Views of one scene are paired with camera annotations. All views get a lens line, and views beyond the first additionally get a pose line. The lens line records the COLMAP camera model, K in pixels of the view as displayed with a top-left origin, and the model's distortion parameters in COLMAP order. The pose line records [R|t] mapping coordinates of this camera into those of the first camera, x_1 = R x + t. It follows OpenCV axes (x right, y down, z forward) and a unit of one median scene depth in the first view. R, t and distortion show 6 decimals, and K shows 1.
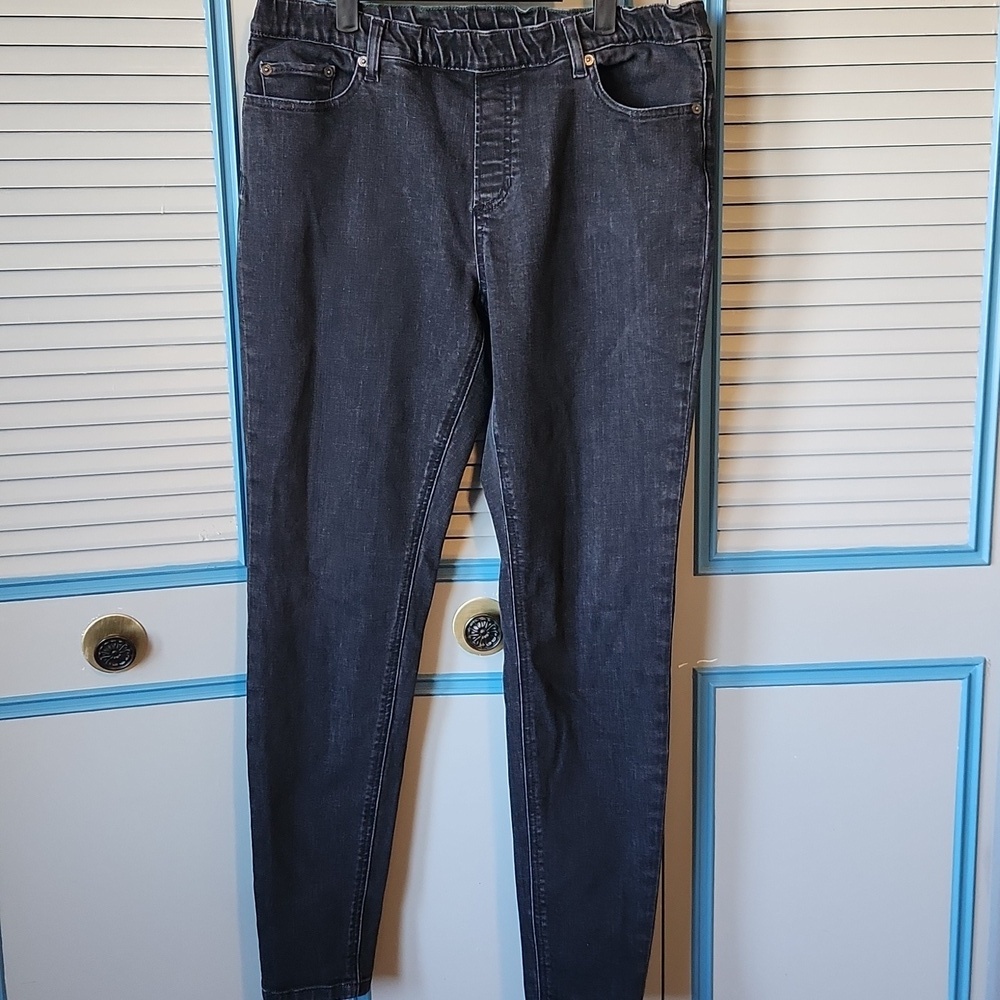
lens RADIAL K [[1451.2, 0, 485.5], [0, 1451.2, 502.1], [0, 0, 1]] dist [0.053232, 0.000000]
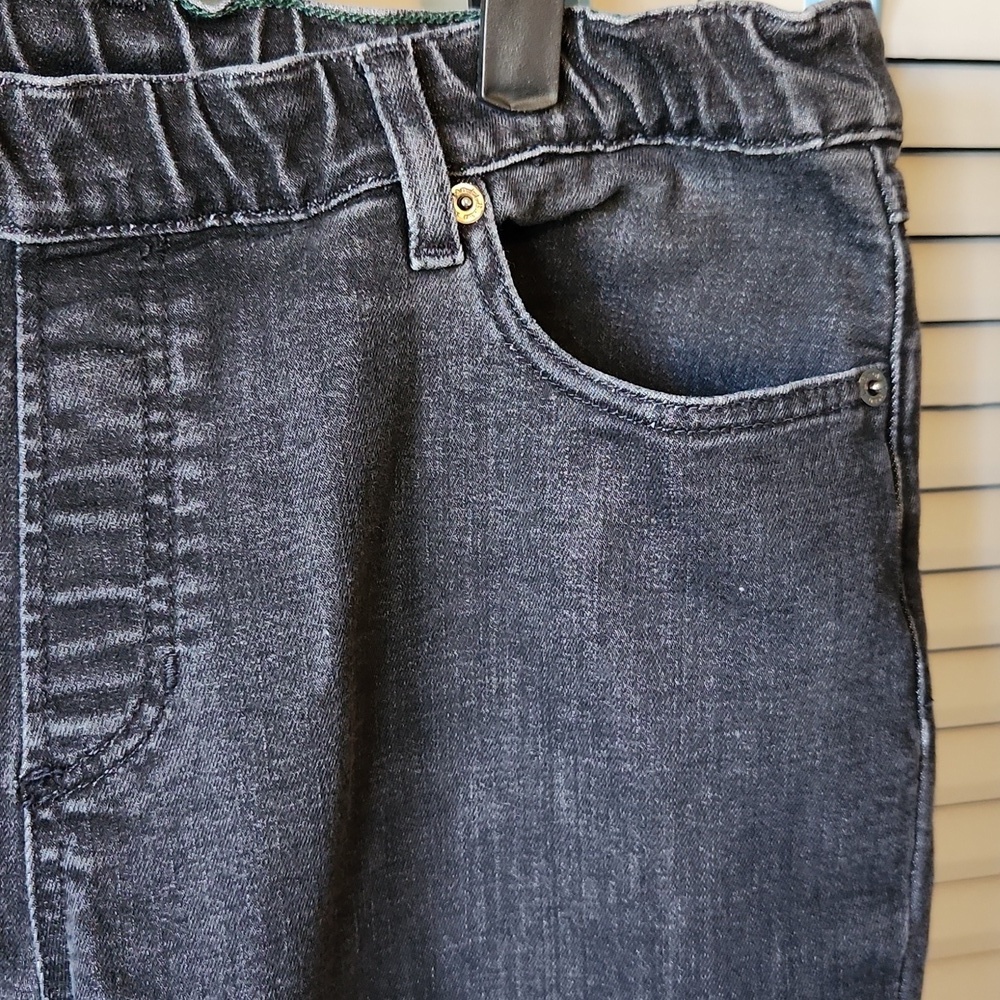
lens RADIAL K [[1451.2, 0, 493.6], [0, 1451.2, 497.0], [0, 0, 1]] dist [0.053232, 0.000000]
pose [[0.971934, -0.027875, 0.233597, 0.012959], [0.047581, 0.995726, -0.079153, -0.229330], [-0.230392, 0.088046, 0.969106, 0.749267]]
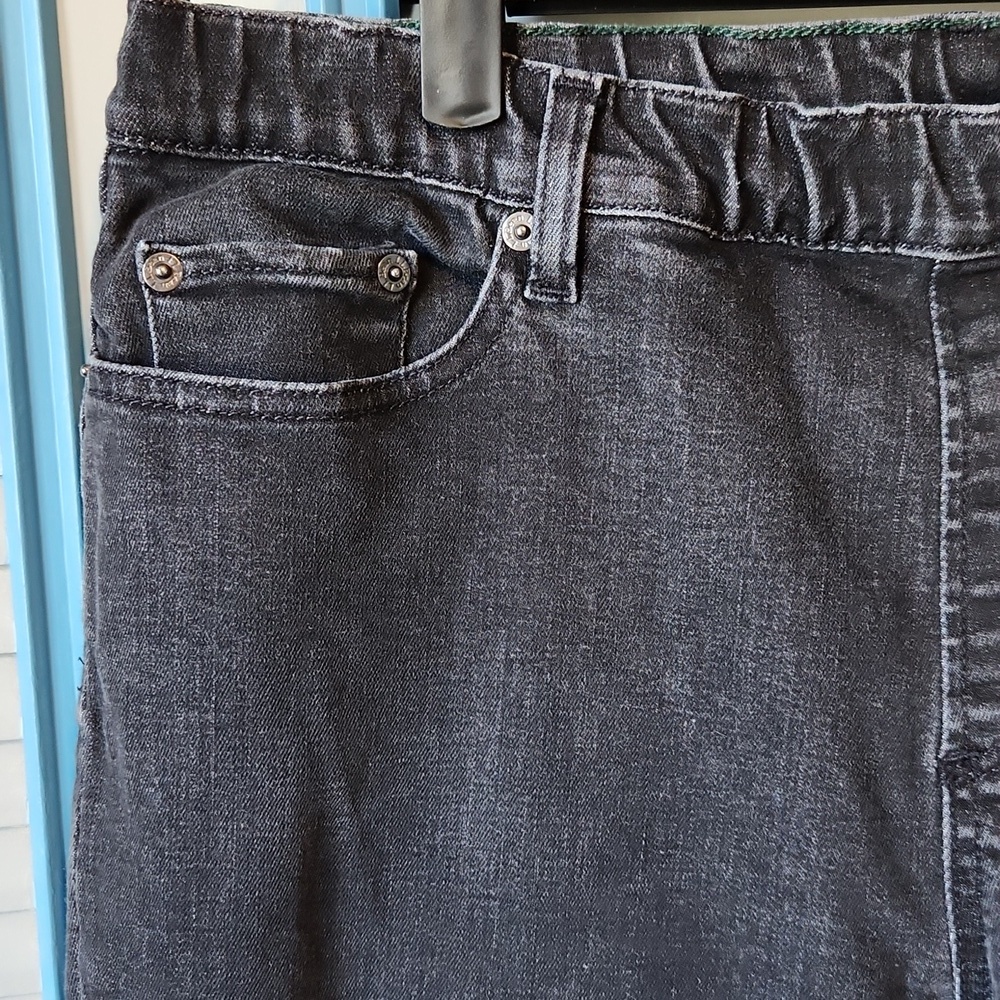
lens RADIAL K [[1451.2, 0, 495.5], [0, 1451.2, 501.1], [0, 0, 1]] dist [0.053232, 0.000000]
pose [[0.998134, -0.014504, -0.059310, -0.073160], [0.007589, 0.993313, -0.115204, -0.221653], [0.060585, 0.114539, 0.991570, 0.738823]]
